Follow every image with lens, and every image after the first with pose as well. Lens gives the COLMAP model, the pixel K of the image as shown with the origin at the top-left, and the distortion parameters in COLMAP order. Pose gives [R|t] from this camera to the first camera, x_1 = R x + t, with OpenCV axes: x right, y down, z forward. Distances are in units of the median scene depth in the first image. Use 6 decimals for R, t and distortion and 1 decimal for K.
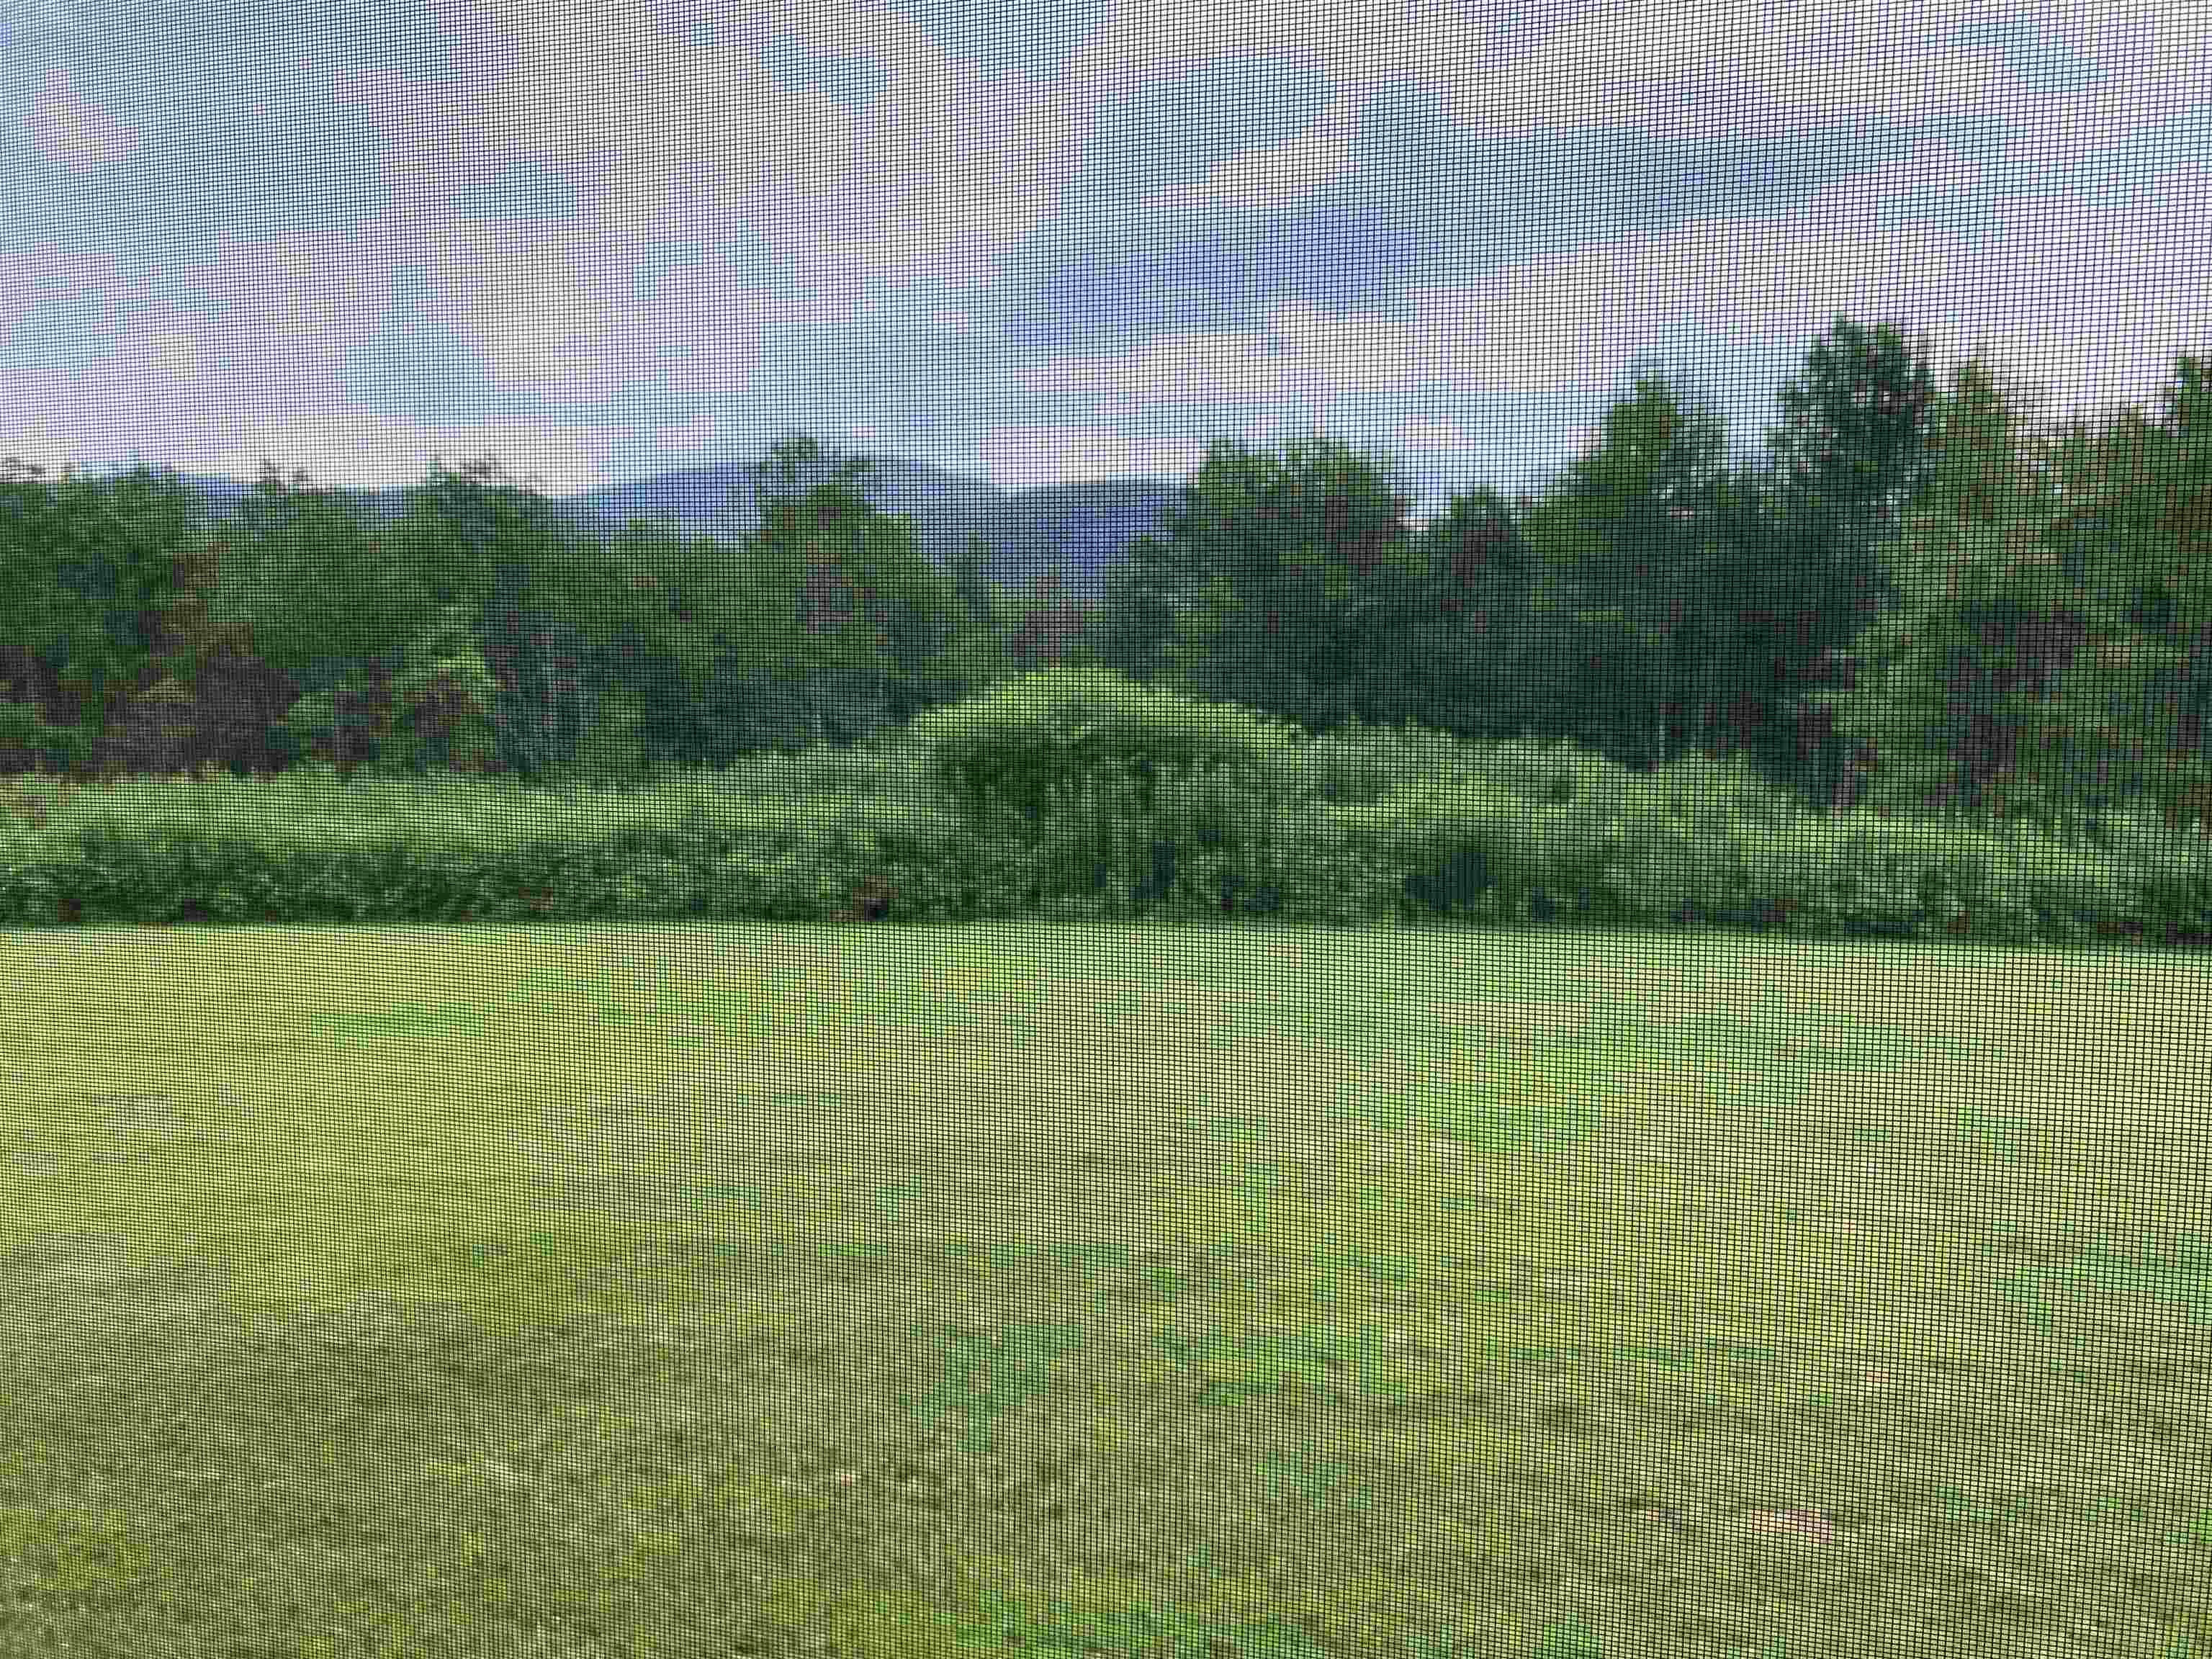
lens RADIAL K [[1741.5, 0, 1106.5], [0, 1741.5, 864.6], [0, 0, 1]] dist [0.038397, 0.002527]
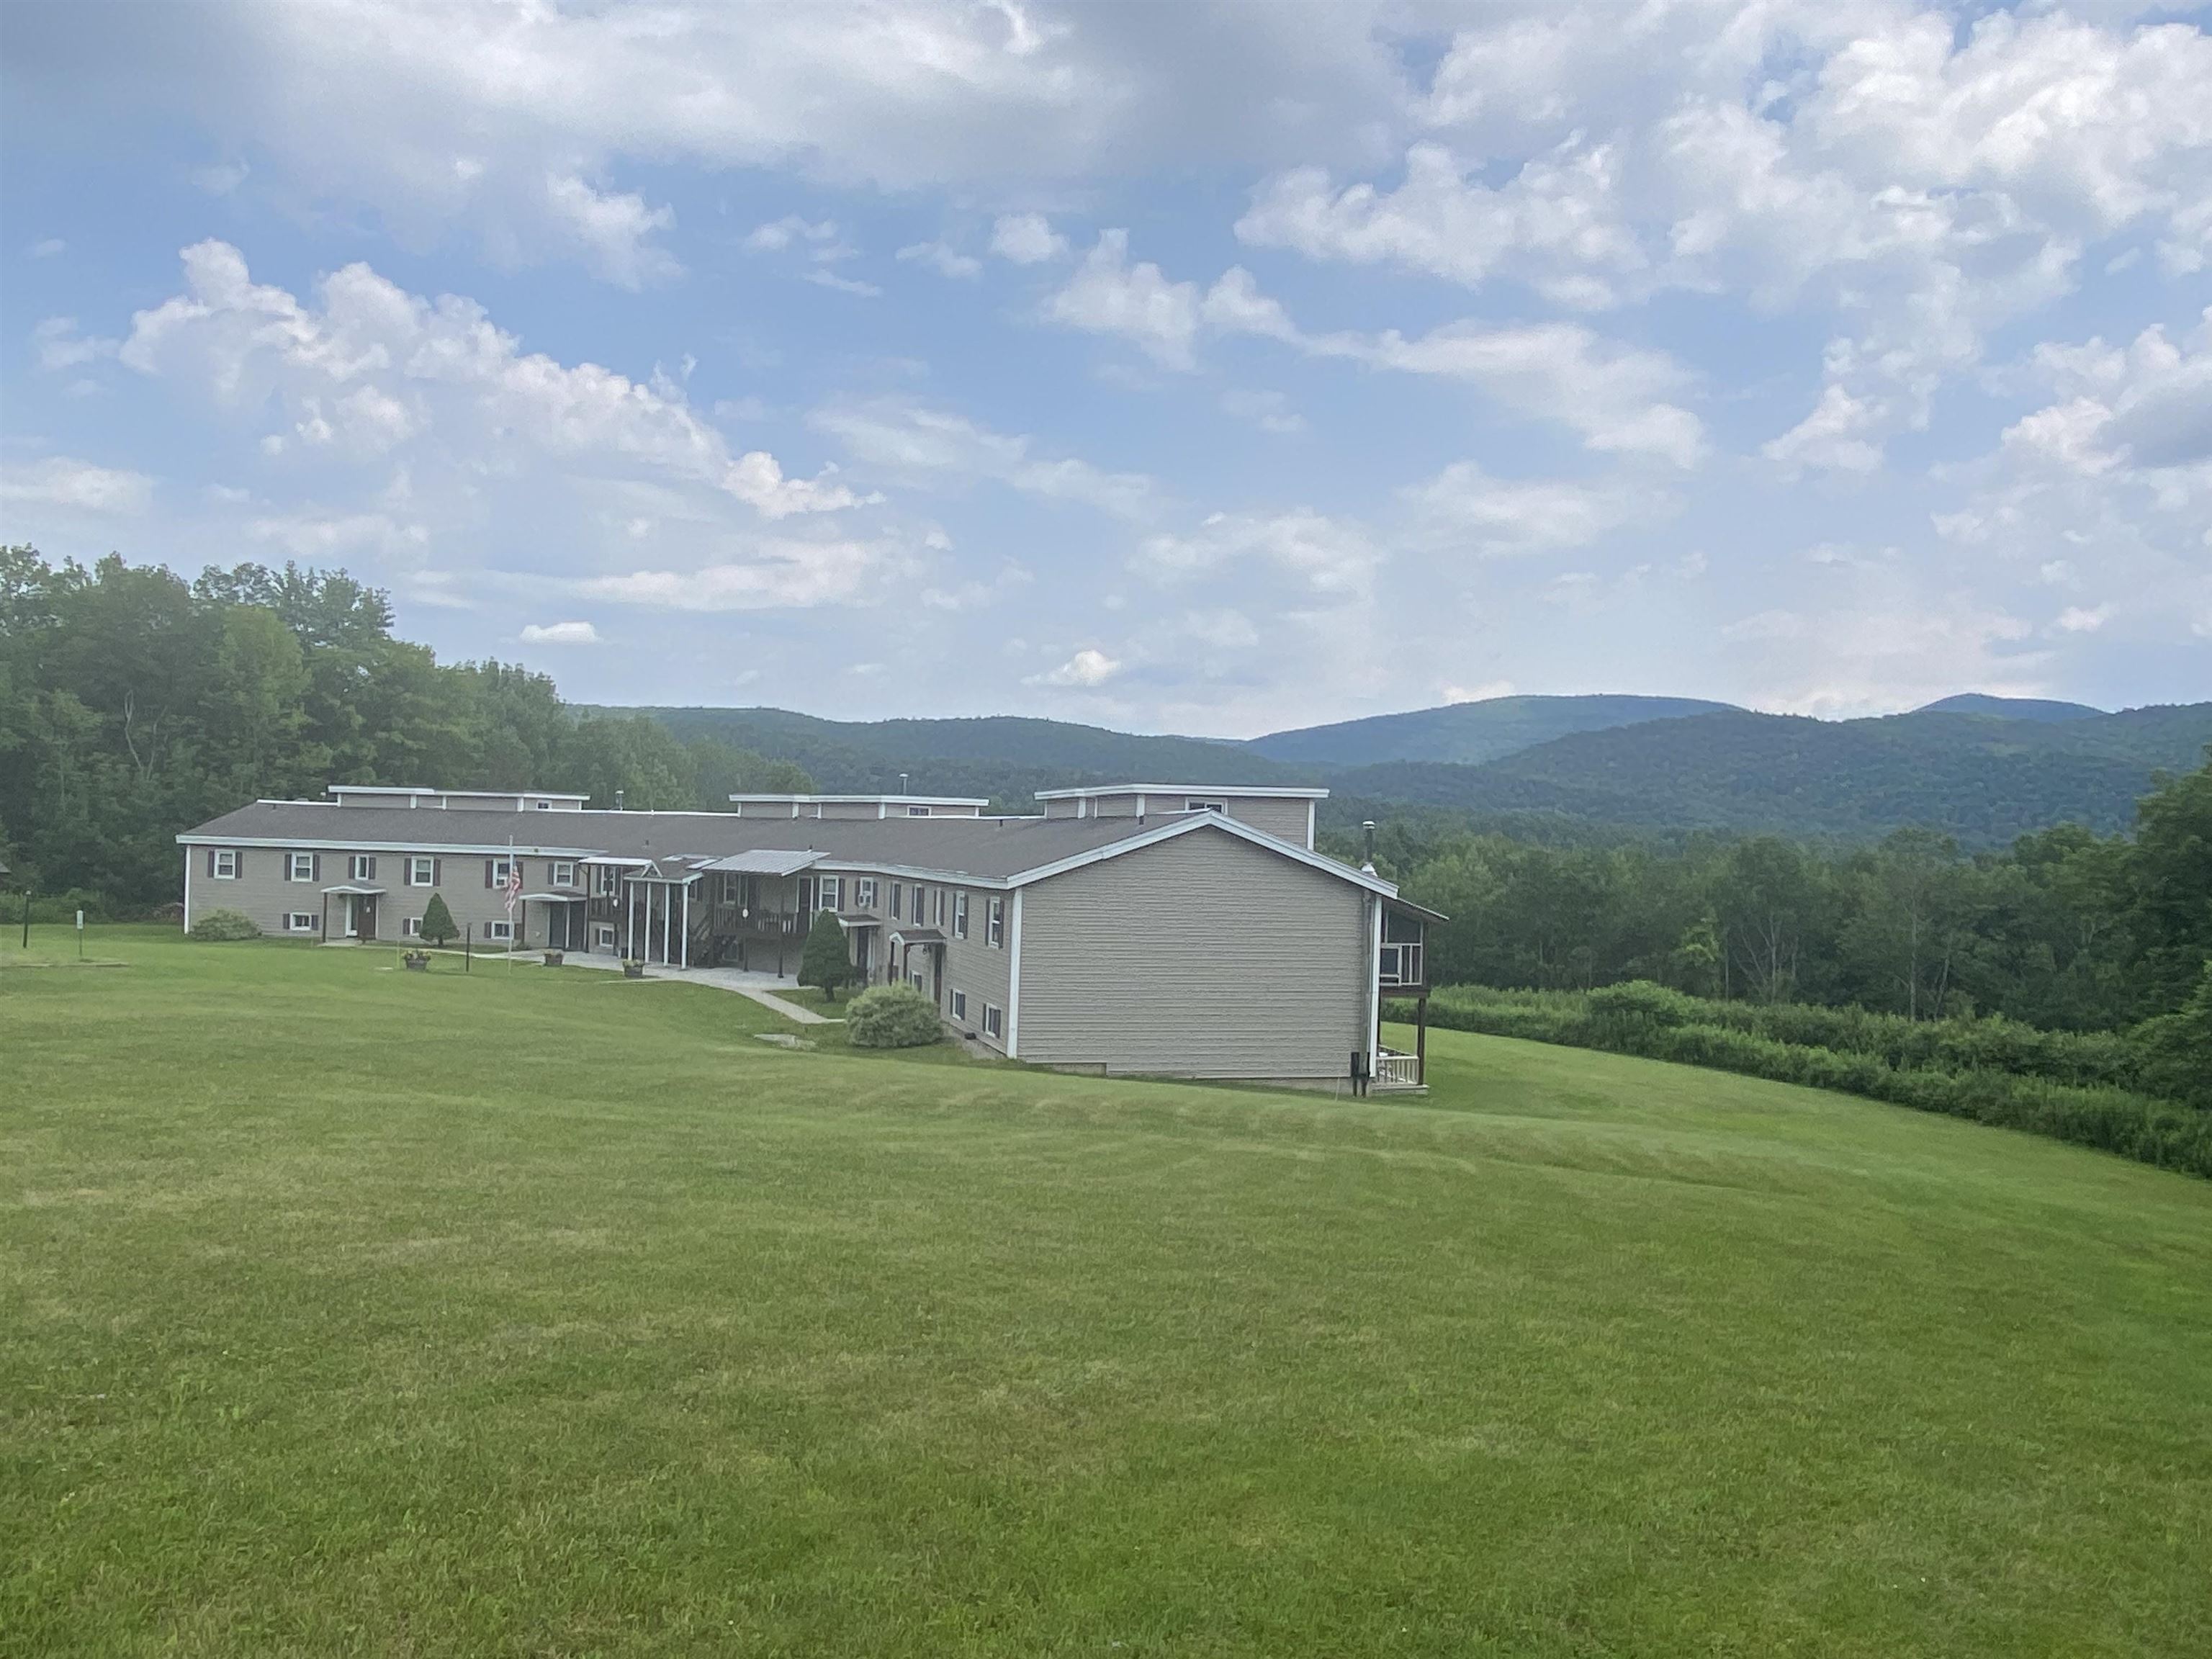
lens RADIAL K [[1762.4, 0, 1060.1], [0, 1762.4, 822.3], [0, 0, 1]] dist [0.093969, -0.003303]
pose [[0.563411, 0.005477, -0.826158, 2.363445], [-0.122906, 0.989407, -0.077259, -0.012317], [0.816983, 0.145068, 0.558116, -2.032547]]
